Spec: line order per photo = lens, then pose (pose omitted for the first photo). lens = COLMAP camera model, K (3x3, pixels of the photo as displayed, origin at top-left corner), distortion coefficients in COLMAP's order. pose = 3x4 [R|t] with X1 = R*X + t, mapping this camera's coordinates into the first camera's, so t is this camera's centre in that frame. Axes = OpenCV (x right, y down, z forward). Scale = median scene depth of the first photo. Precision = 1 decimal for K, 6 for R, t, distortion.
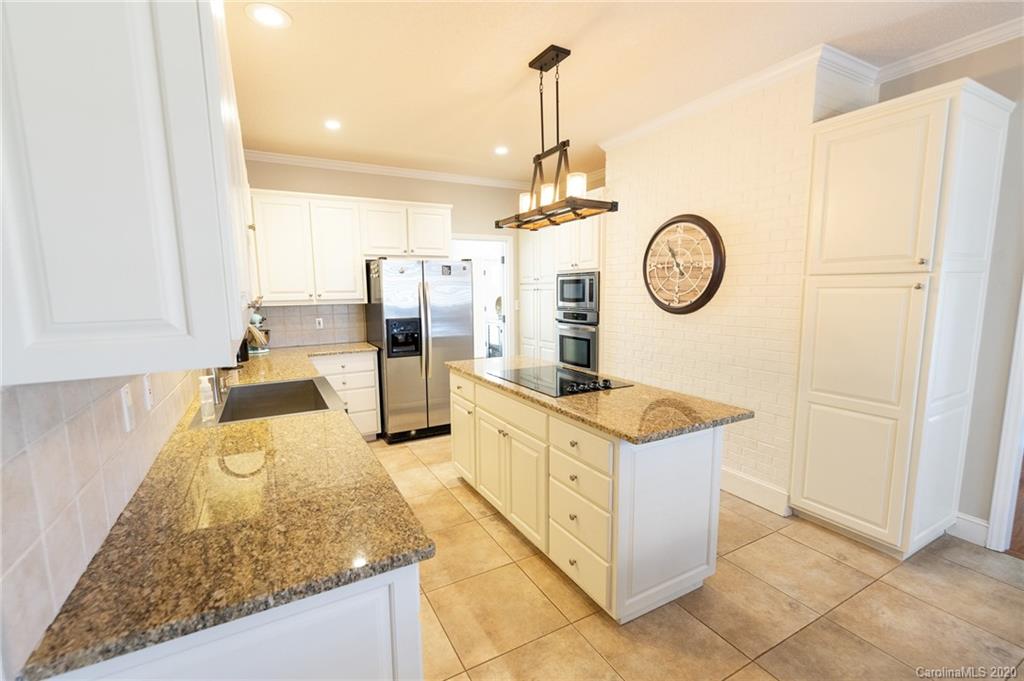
lens RADIAL K [[443.5, 0, 503.1], [0, 443.5, 344.3], [0, 0, 1]] dist [0.001200, 0.000166]
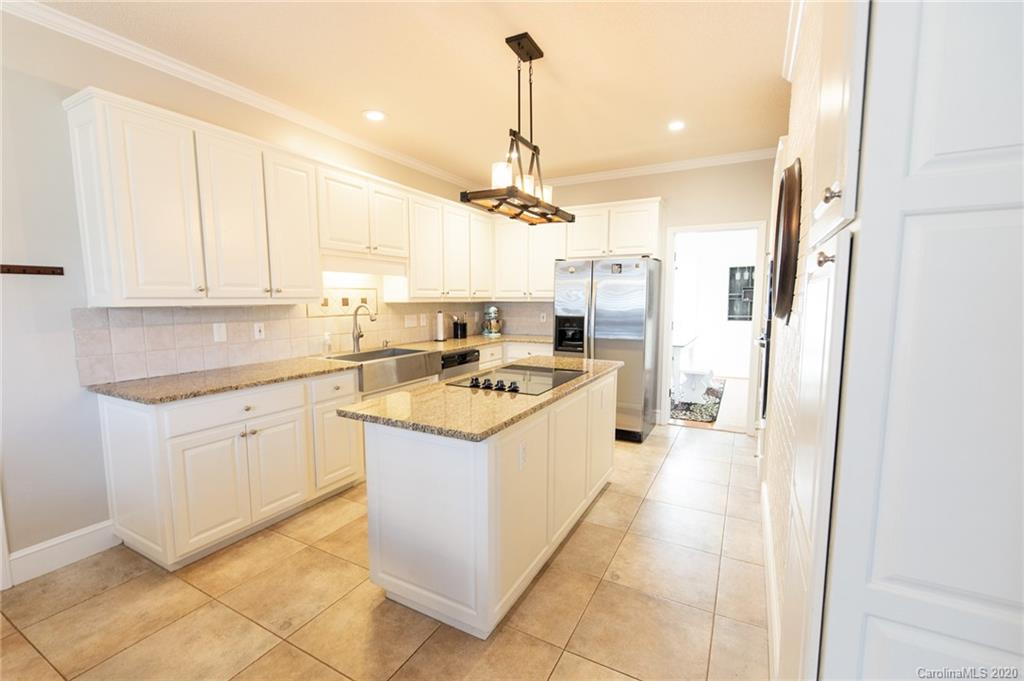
lens RADIAL K [[443.5, 0, 503.1], [0, 443.5, 344.3], [0, 0, 1]] dist [0.001200, 0.000166]
pose [[0.540735, 0.100896, -0.835120, 0.686580], [-0.111571, 0.992612, 0.047682, -0.026842], [0.833761, 0.067392, 0.547997, 0.337832]]
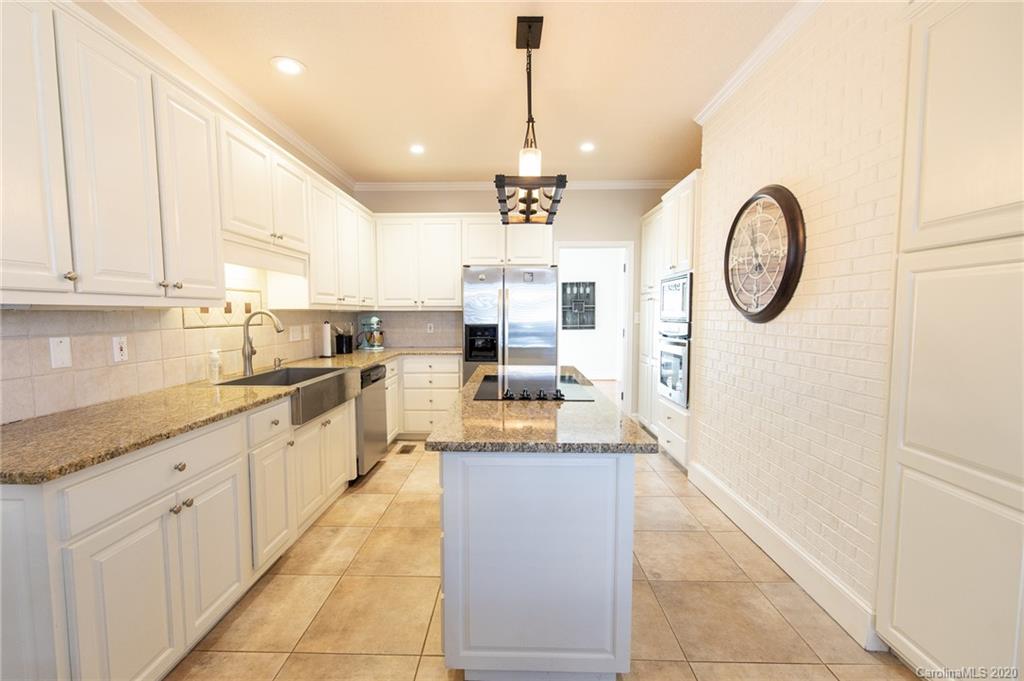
lens RADIAL K [[443.5, 0, 503.1], [0, 443.5, 344.3], [0, 0, 1]] dist [0.001200, 0.000166]
pose [[0.867440, 0.047195, -0.495299, 0.387802], [-0.072597, 0.996843, -0.032157, 0.020885], [0.492217, 0.063851, 0.868127, 0.158868]]
